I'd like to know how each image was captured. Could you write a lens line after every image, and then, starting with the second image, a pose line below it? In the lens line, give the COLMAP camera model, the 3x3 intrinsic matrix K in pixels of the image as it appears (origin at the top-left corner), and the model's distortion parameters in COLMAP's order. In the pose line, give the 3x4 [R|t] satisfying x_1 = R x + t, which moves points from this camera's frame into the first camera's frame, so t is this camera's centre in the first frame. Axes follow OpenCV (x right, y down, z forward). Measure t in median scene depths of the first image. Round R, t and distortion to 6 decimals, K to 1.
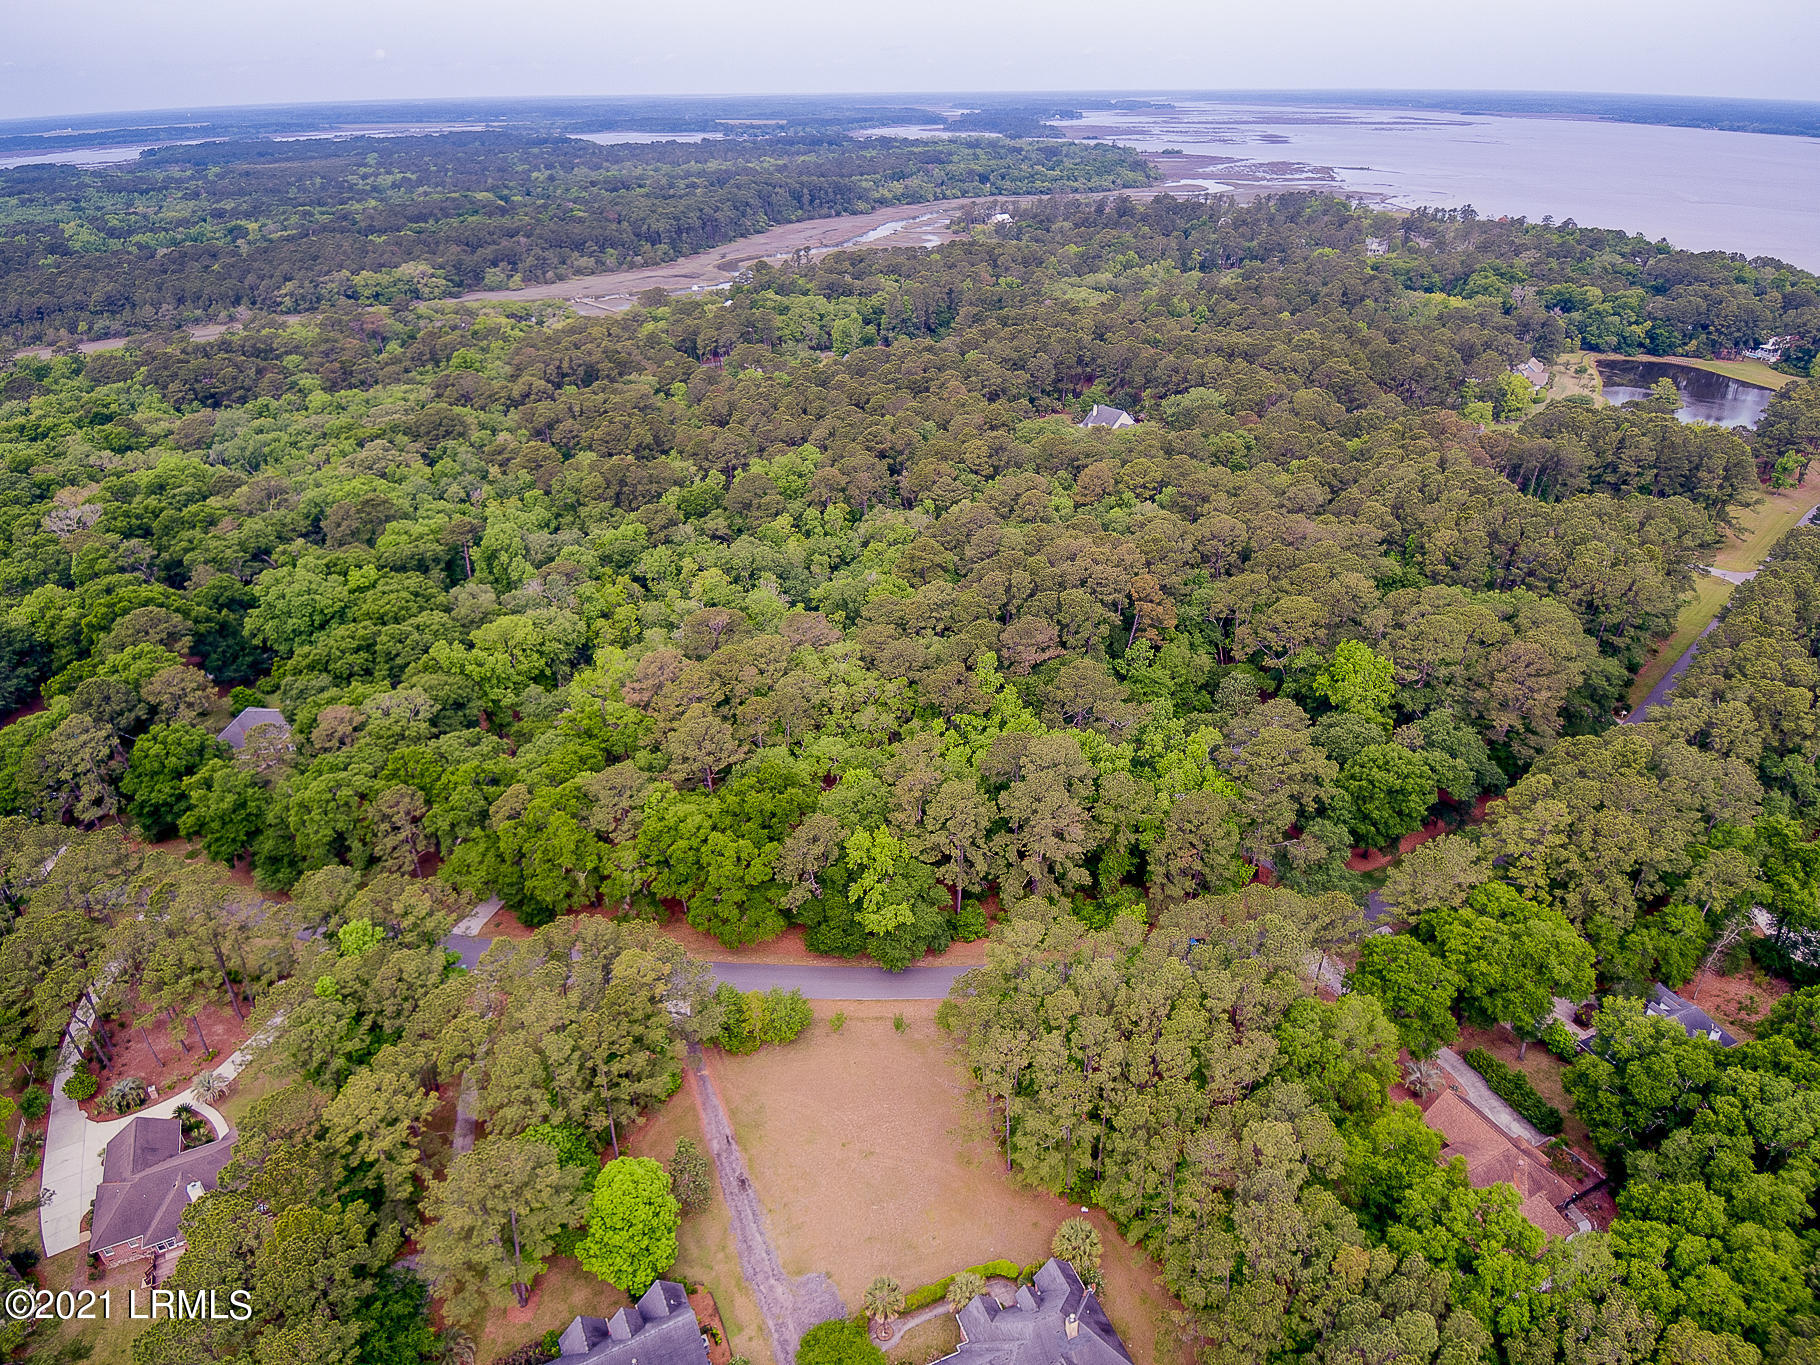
lens RADIAL K [[1110.6, 0, 921.4], [0, 1110.6, 686.6], [0, 0, 1]] dist [0.057425, -0.093758]
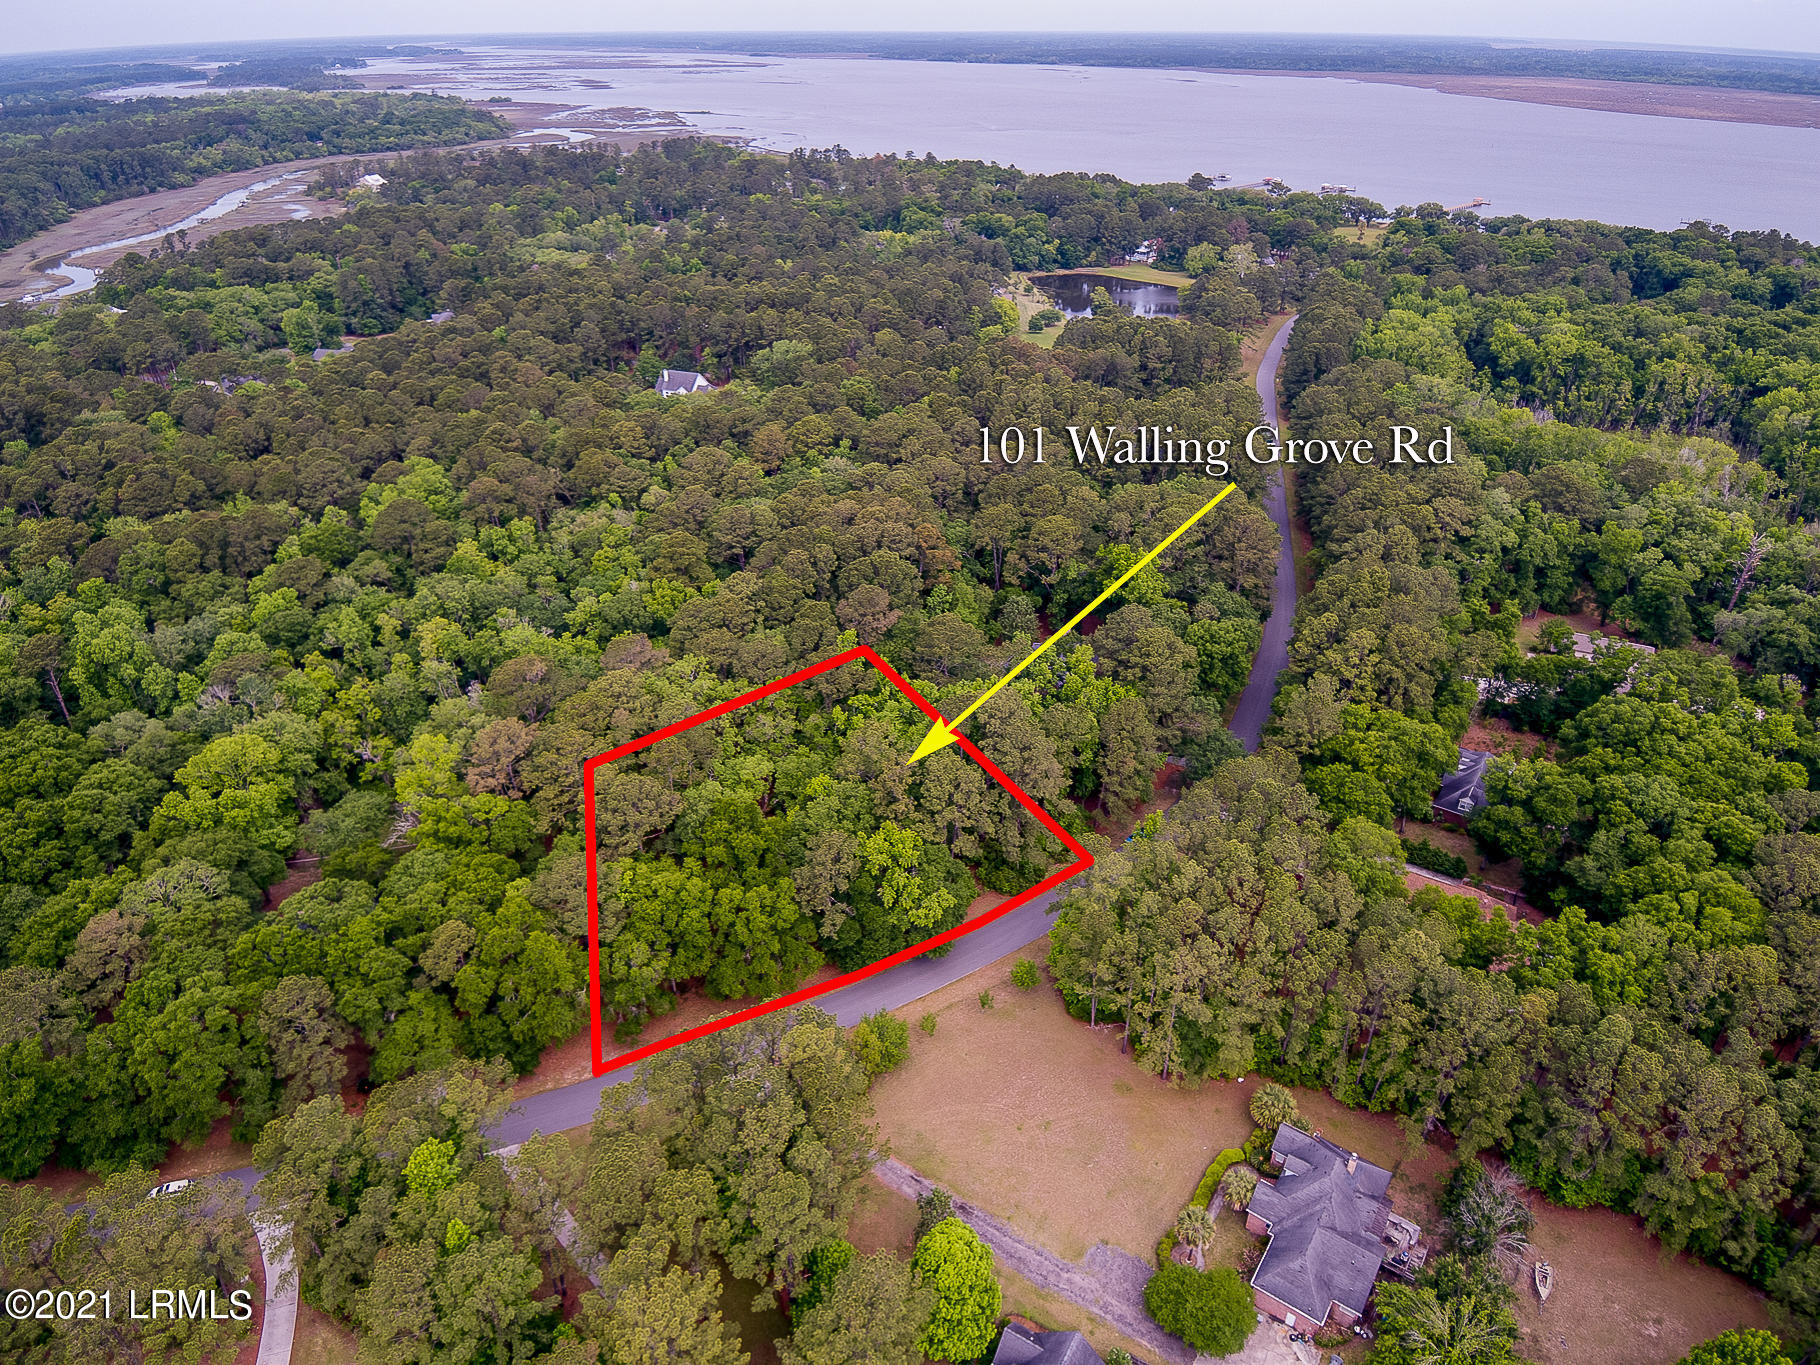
lens RADIAL K [[1110.6, 0, 921.4], [0, 1110.6, 686.6], [0, 0, 1]] dist [0.057425, -0.093758]
pose [[0.843334, -0.262517, 0.468907, -0.254553], [0.243633, 0.964510, 0.101802, -0.047139], [-0.478990, 0.028388, 0.877361, 0.077403]]
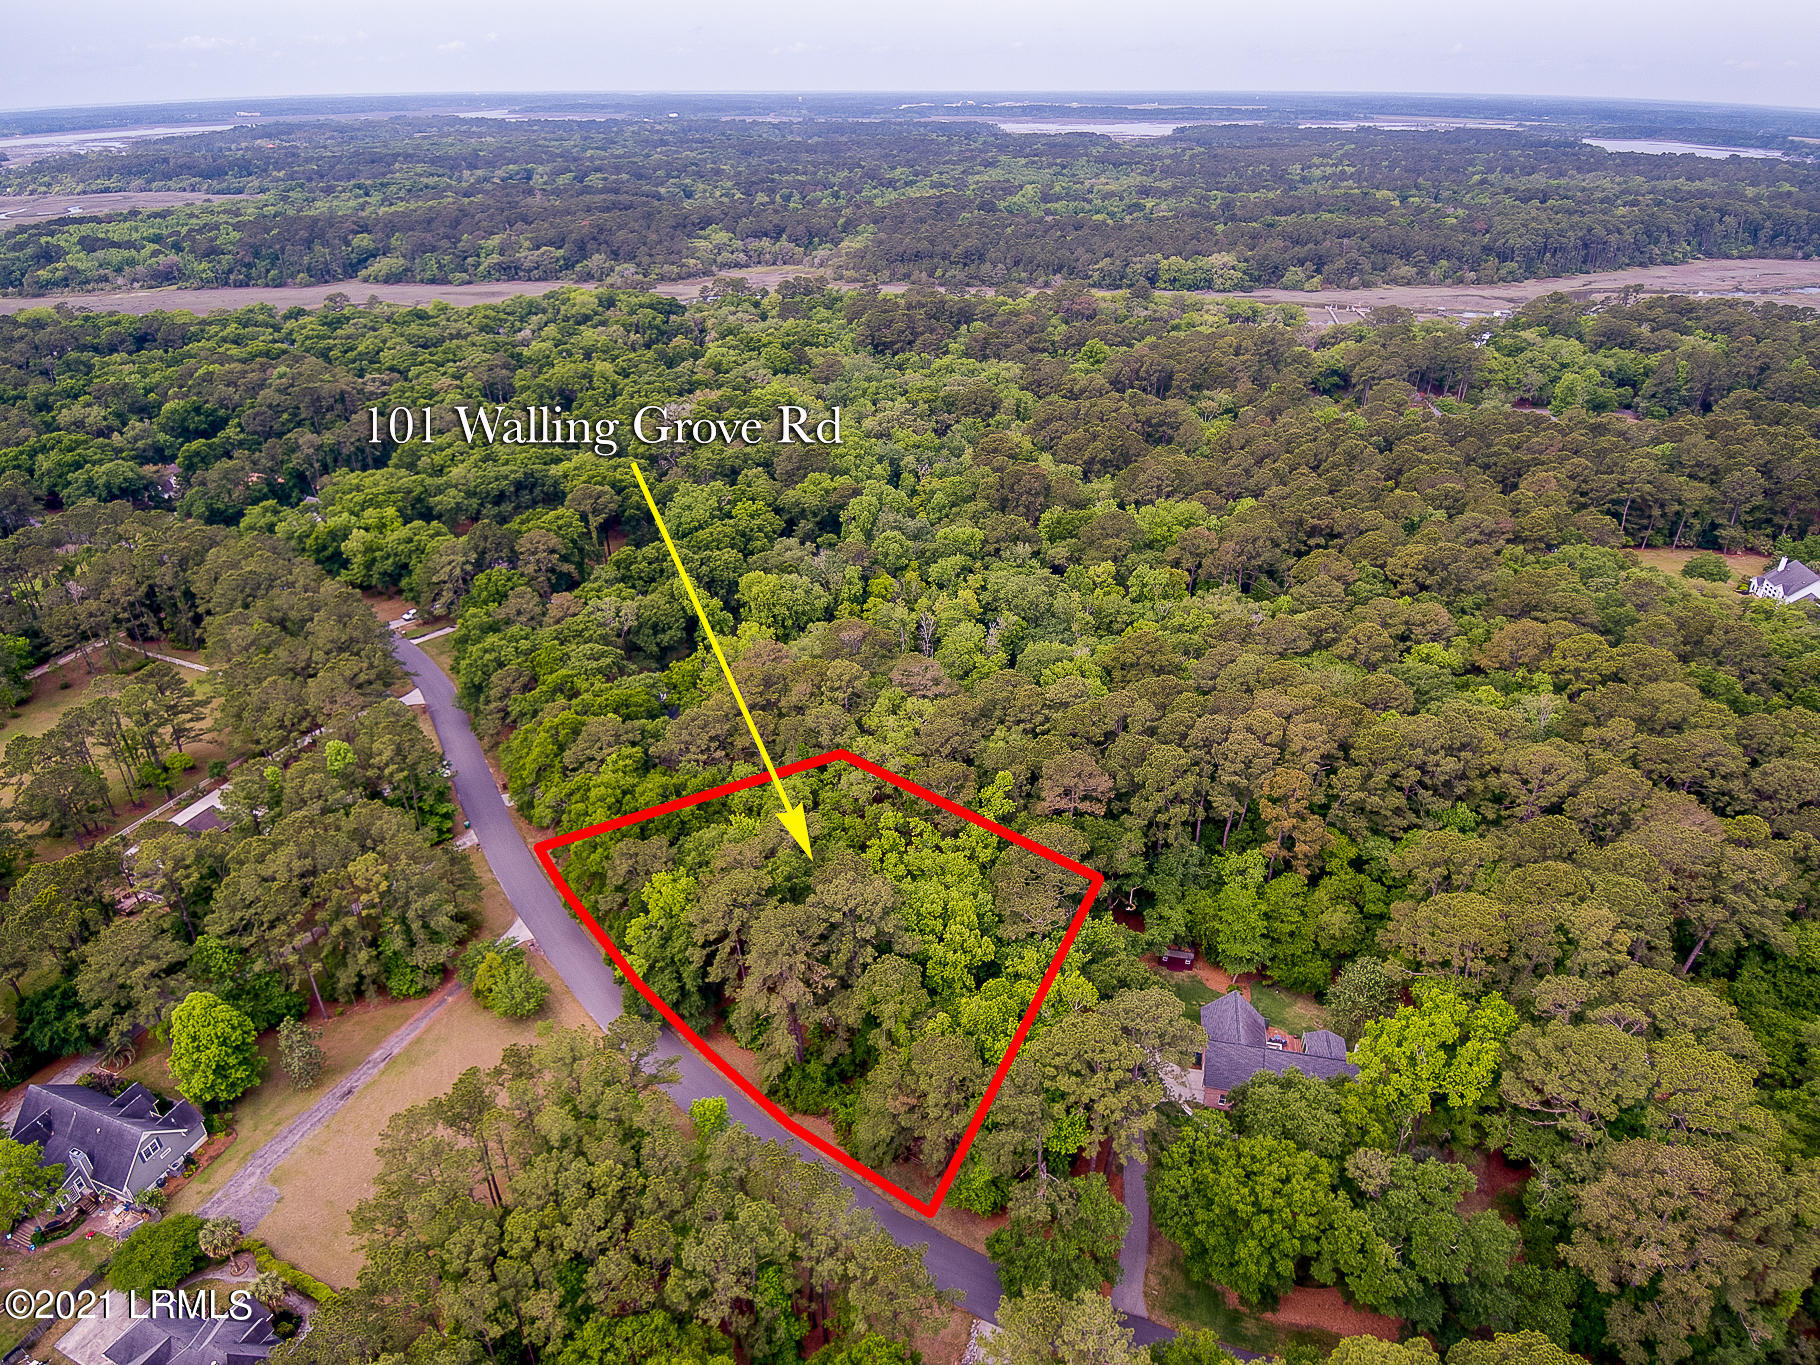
lens RADIAL K [[1110.6, 0, 921.4], [0, 1110.6, 686.6], [0, 0, 1]] dist [0.057425, -0.093758]
pose [[0.681393, 0.349667, -0.642991, 0.381491], [-0.346440, 0.927941, 0.137496, -0.129121], [0.644735, 0.129068, 0.753431, 0.230086]]
